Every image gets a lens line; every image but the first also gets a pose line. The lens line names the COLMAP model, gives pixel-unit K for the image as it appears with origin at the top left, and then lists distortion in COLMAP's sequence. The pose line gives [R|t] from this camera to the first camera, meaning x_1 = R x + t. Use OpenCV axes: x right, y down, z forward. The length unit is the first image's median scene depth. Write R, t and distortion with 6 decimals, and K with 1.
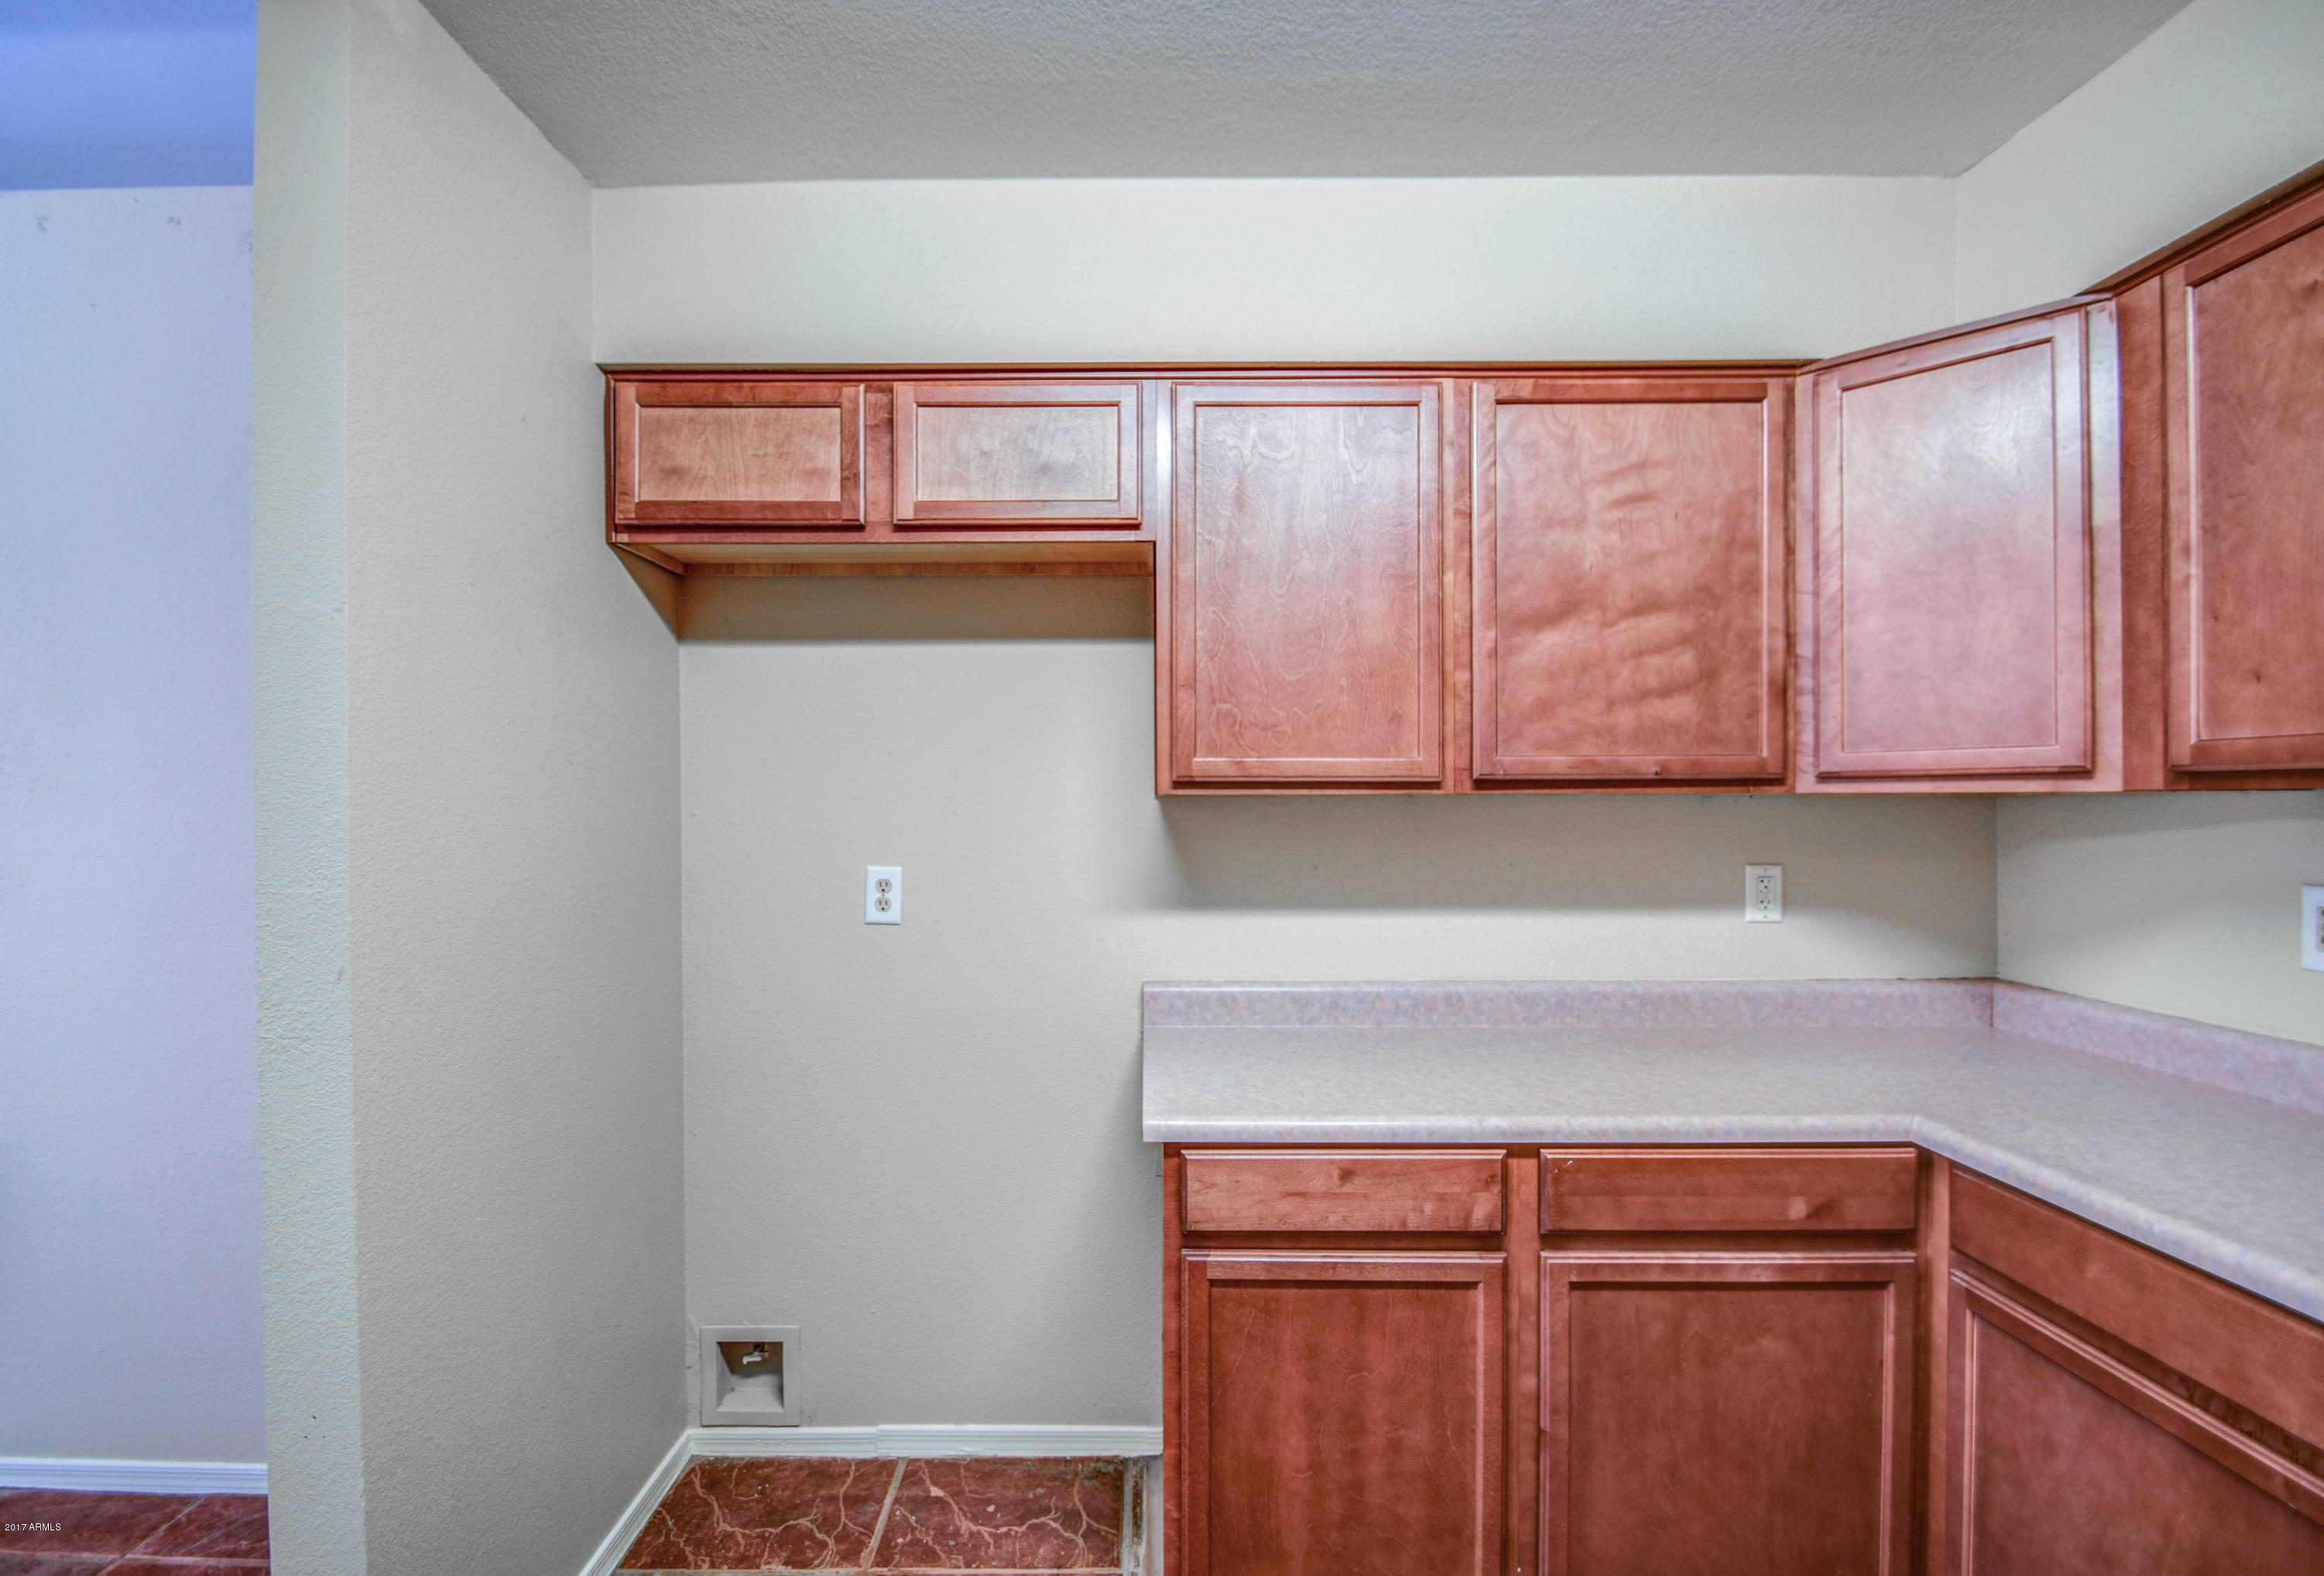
lens RADIAL K [[1054.9, 0, 1141.0], [0, 1054.9, 807.7], [0, 0, 1]] dist [0.003883, -0.010292]
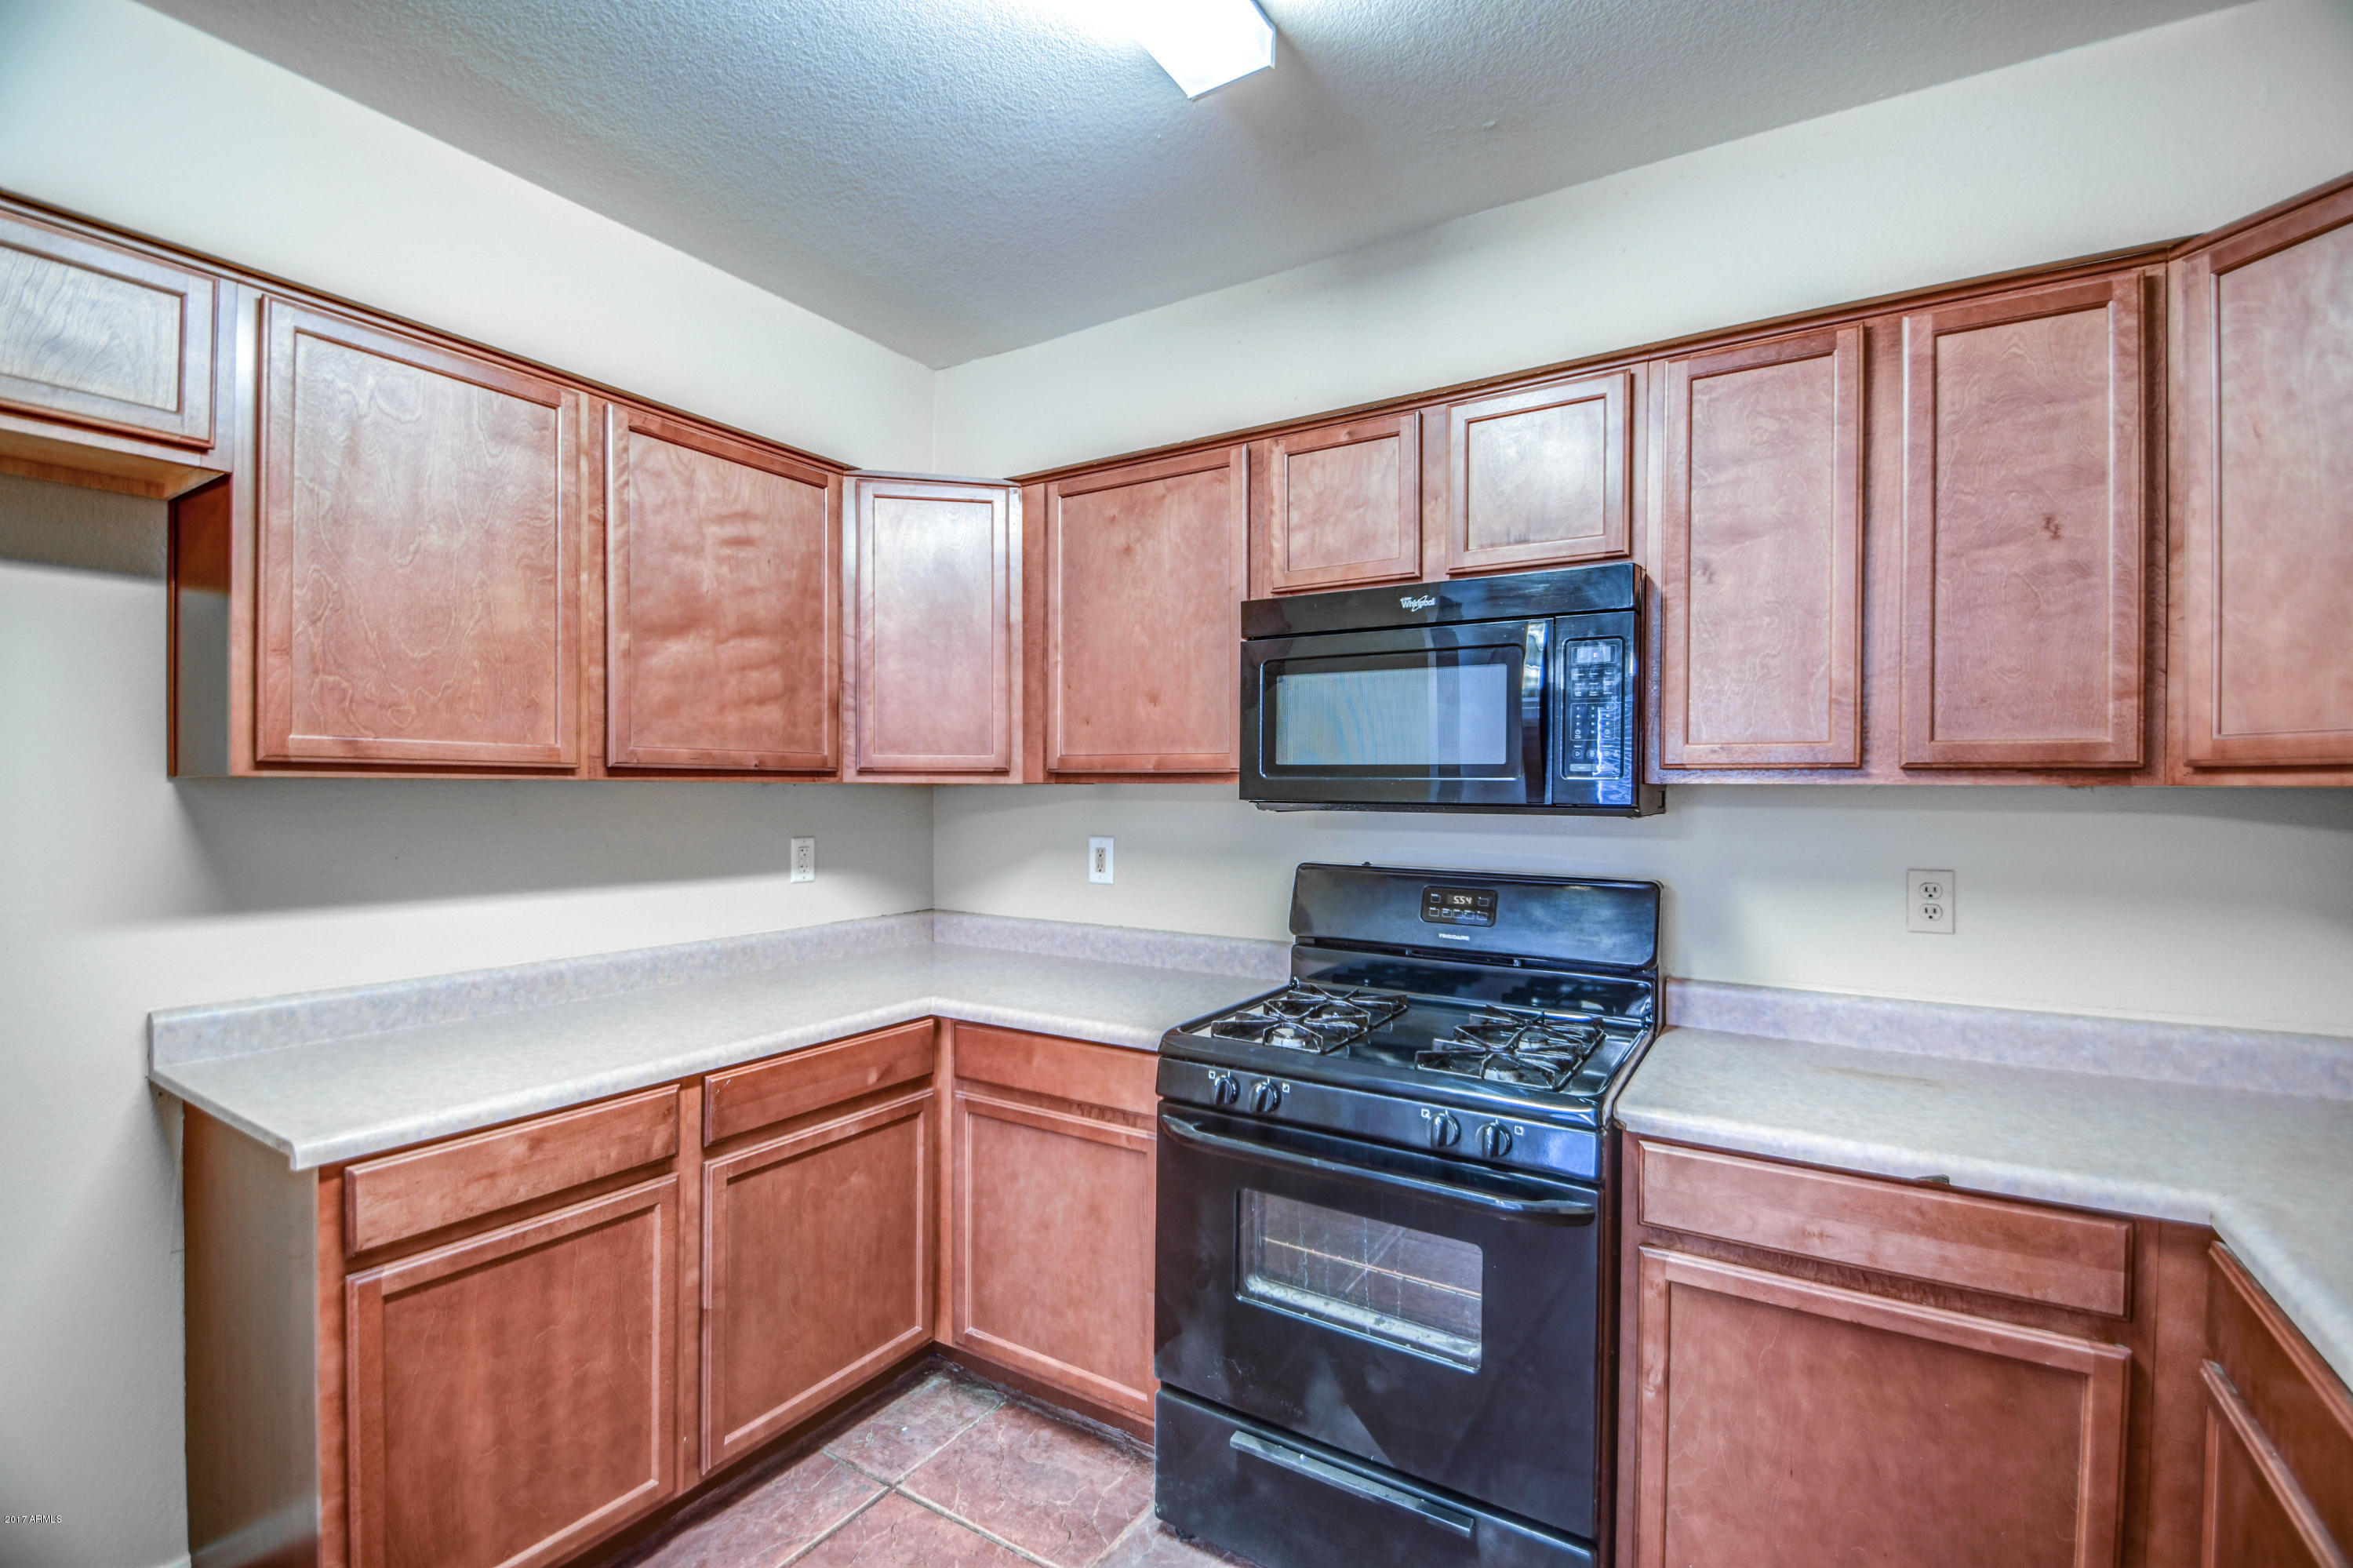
lens RADIAL K [[1045.8, 0, 1174.4], [0, 1045.8, 792.8], [0, 0, 1]] dist [0.007797, -0.012578]
pose [[0.528330, 0.001714, 0.849038, -0.298735], [-0.001975, 0.999998, -0.000789, -0.000187], [-0.849037, -0.001259, 0.528332, -0.072693]]
